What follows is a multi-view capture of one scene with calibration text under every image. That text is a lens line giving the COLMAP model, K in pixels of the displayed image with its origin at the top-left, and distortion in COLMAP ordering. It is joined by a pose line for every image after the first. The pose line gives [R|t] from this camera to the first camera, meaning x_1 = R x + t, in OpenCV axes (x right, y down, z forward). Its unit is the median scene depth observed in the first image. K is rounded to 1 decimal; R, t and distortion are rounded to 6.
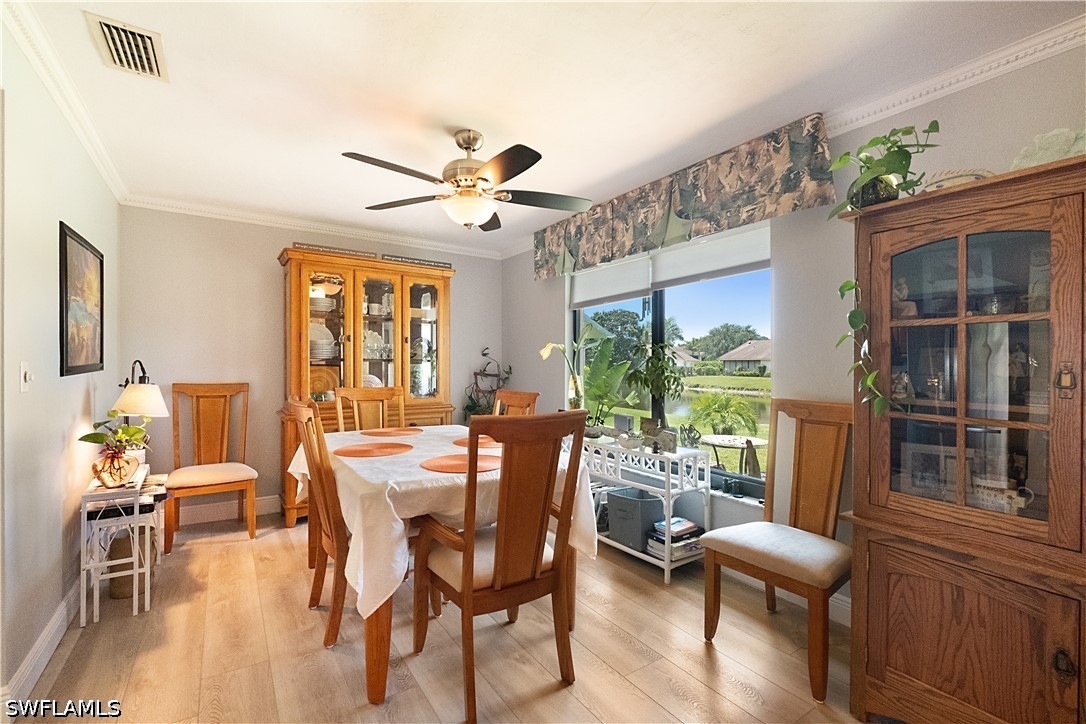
lens RADIAL K [[469.5, 0, 535.3], [0, 469.5, 369.5], [0, 0, 1]] dist [0.000215, -0.001948]
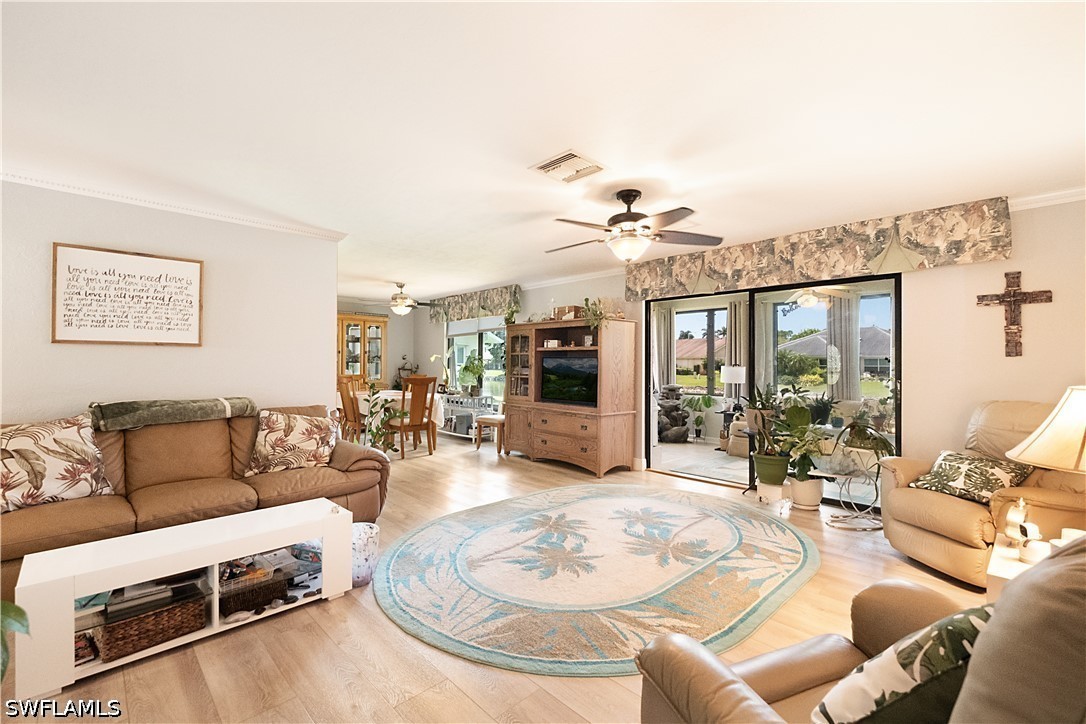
lens RADIAL K [[469.5, 0, 541.1], [0, 469.5, 353.2], [0, 0, 1]] dist [0.000215, -0.001948]
pose [[0.982042, 0.001755, 0.188656, 0.157095], [0.004130, 0.999517, -0.030795, 0.013655], [-0.188619, 0.031021, 0.981560, -1.945518]]
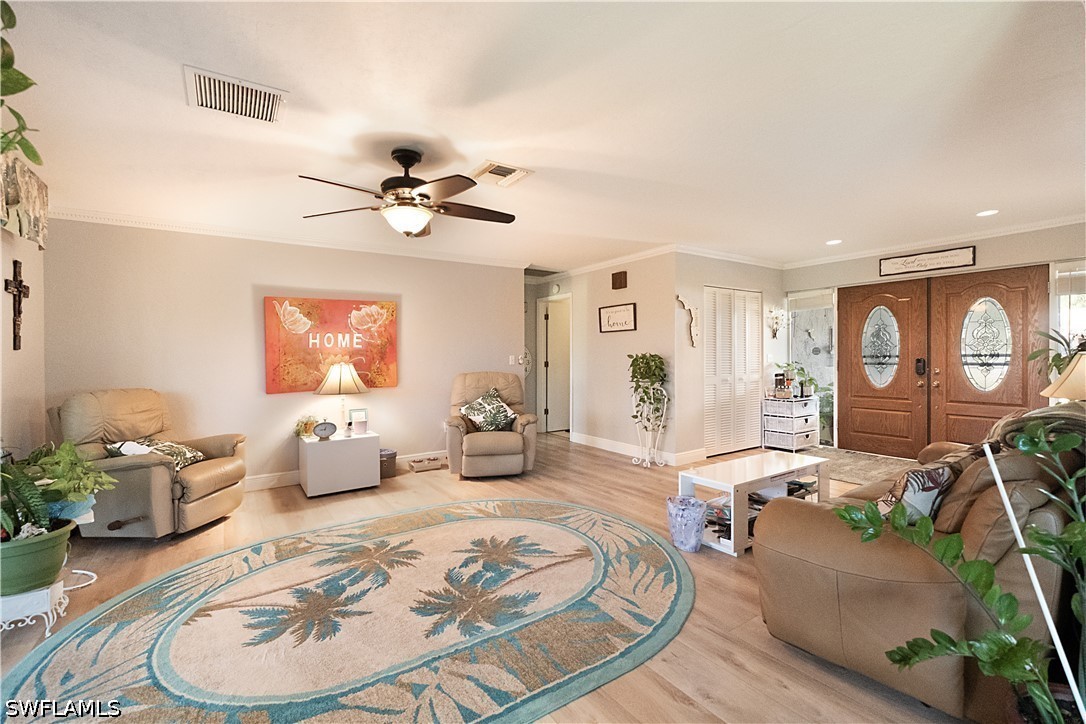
lens RADIAL K [[469.5, 0, 540.0], [0, 469.5, 356.5], [0, 0, 1]] dist [0.000215, -0.001948]
pose [[-0.999925, 0.004219, -0.011539, 0.339404], [0.004090, 0.999930, 0.011124, -0.001857], [0.011585, 0.011076, -0.999872, 0.444835]]
